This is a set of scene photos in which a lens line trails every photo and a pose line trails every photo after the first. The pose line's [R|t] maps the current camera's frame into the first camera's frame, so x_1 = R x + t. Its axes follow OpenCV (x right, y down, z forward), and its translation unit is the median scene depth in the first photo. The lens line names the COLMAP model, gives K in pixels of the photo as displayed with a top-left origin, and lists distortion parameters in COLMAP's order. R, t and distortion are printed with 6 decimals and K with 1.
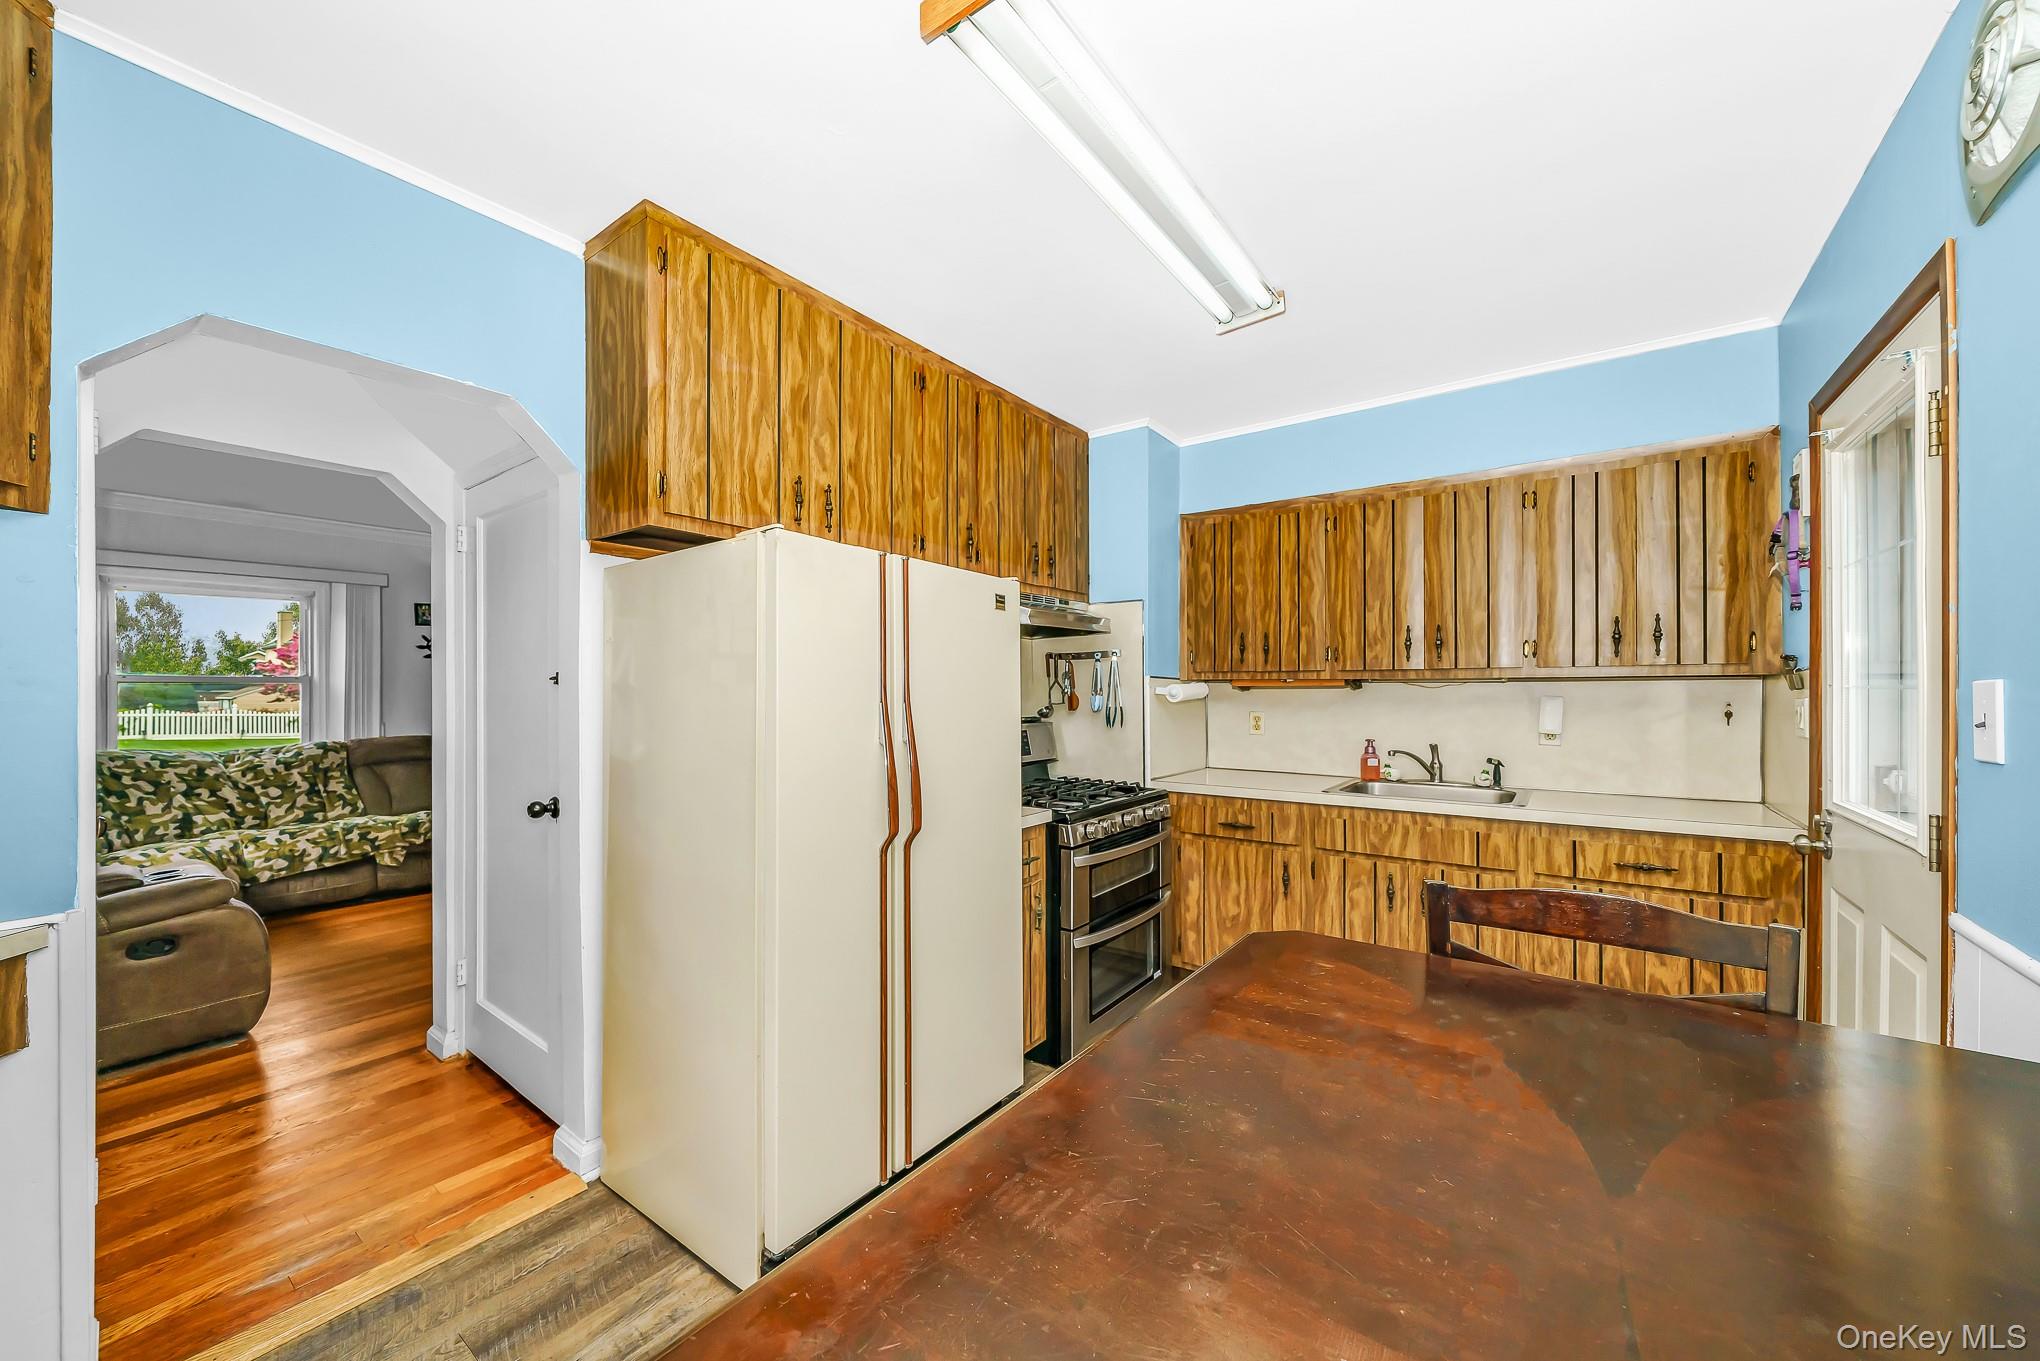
lens RADIAL K [[803.4, 0, 1002.9], [0, 803.4, 690.3], [0, 0, 1]] dist [-0.001433, -0.000133]
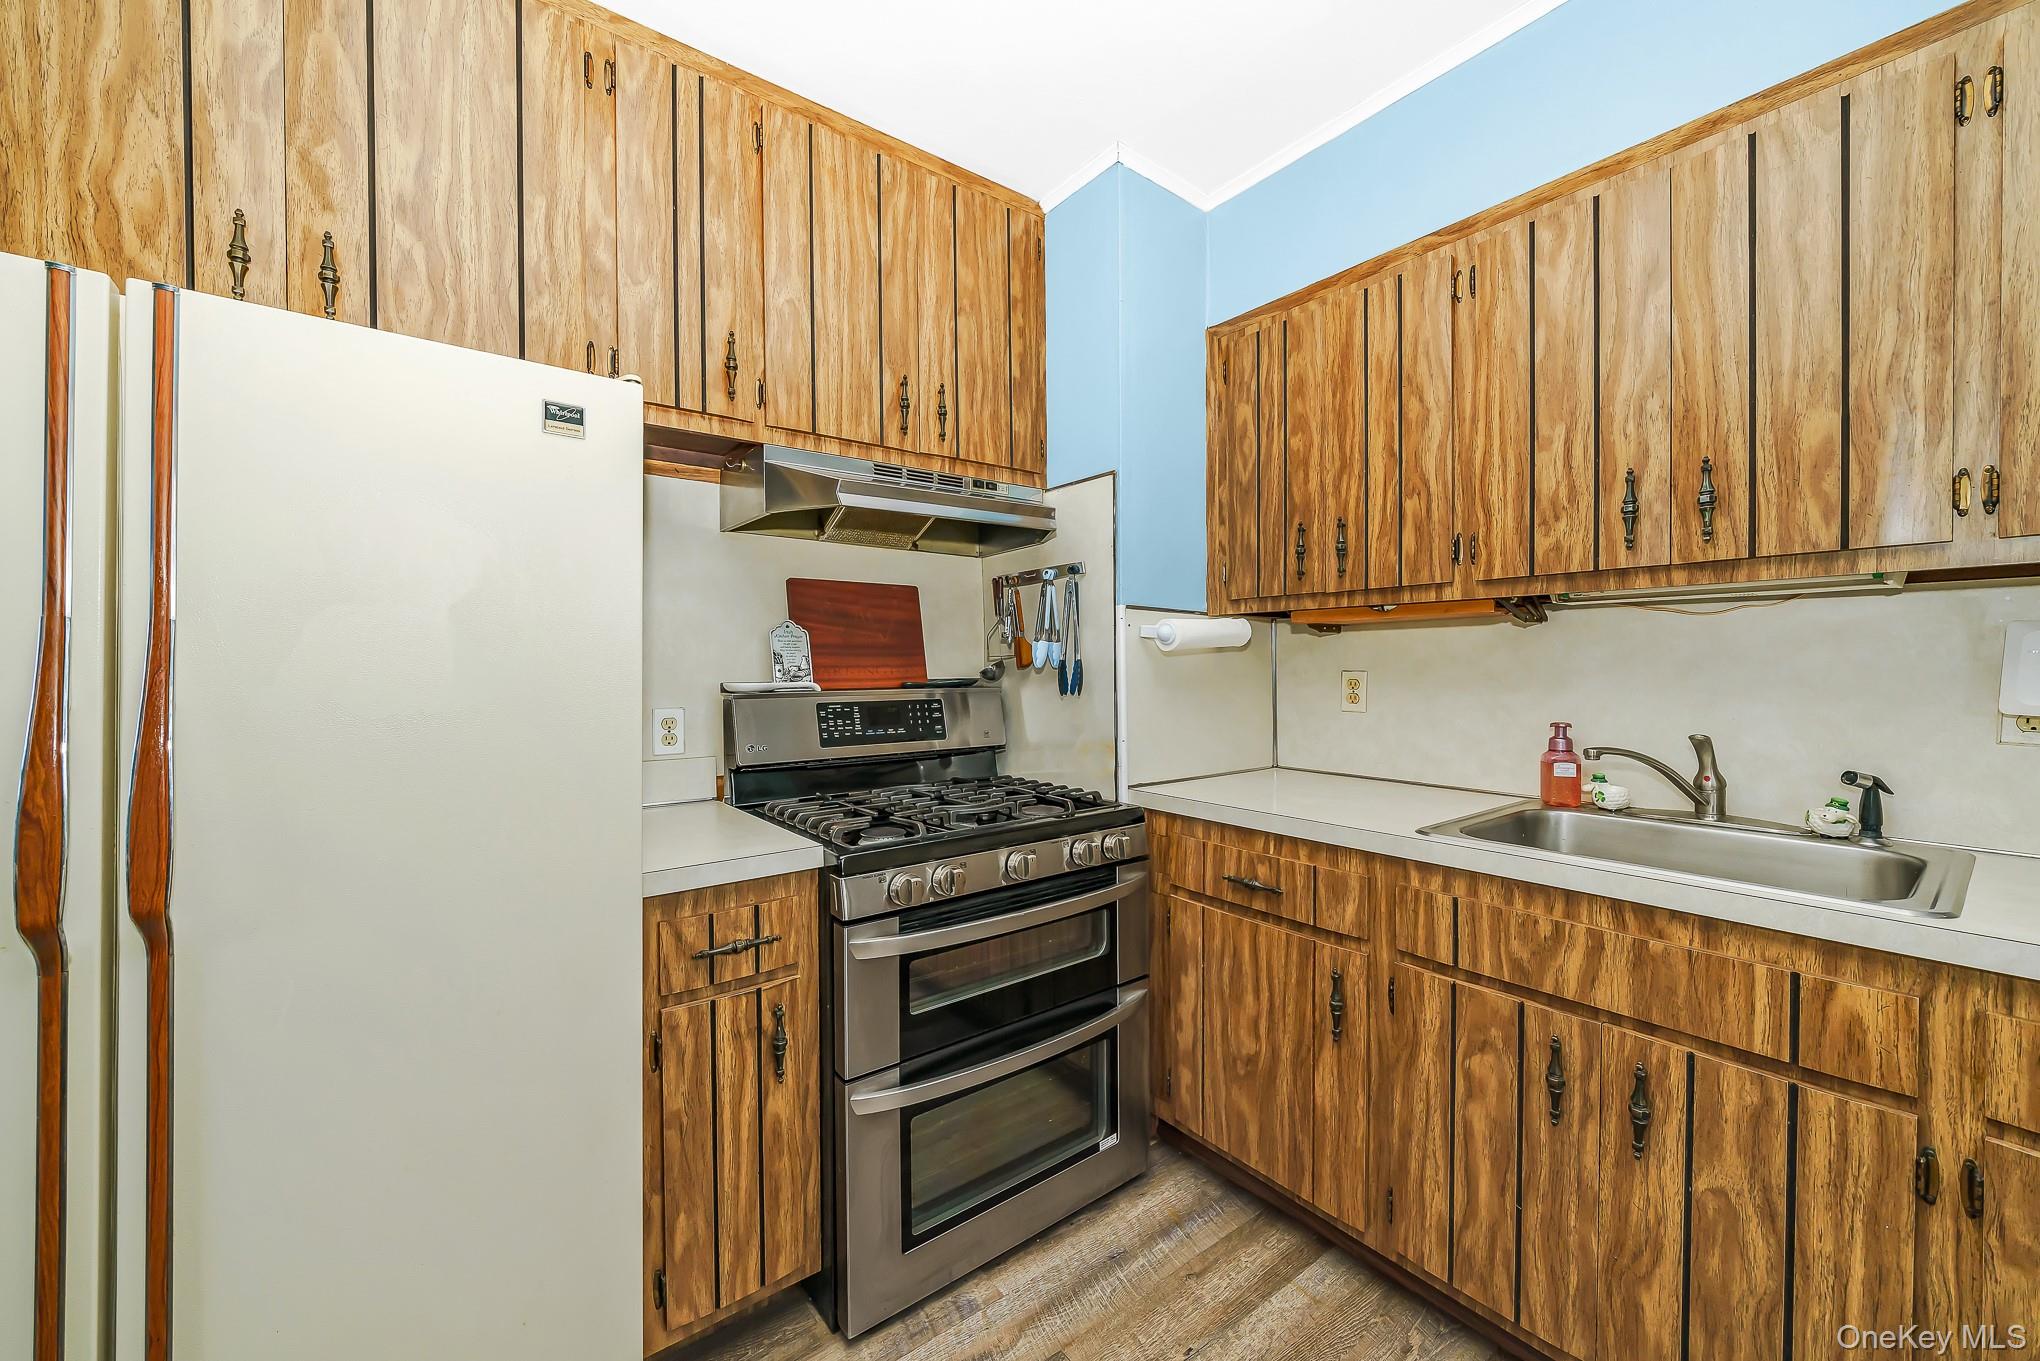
lens RADIAL K [[859.0, 0, 989.9], [0, 859.0, 676.4], [0, 0, 1]] dist [-0.003165, -0.000412]
pose [[0.964235, 0.001585, -0.265043, 0.290809], [0.002667, 0.999874, 0.015680, 0.026151], [0.265034, -0.015826, 0.964109, 0.449478]]
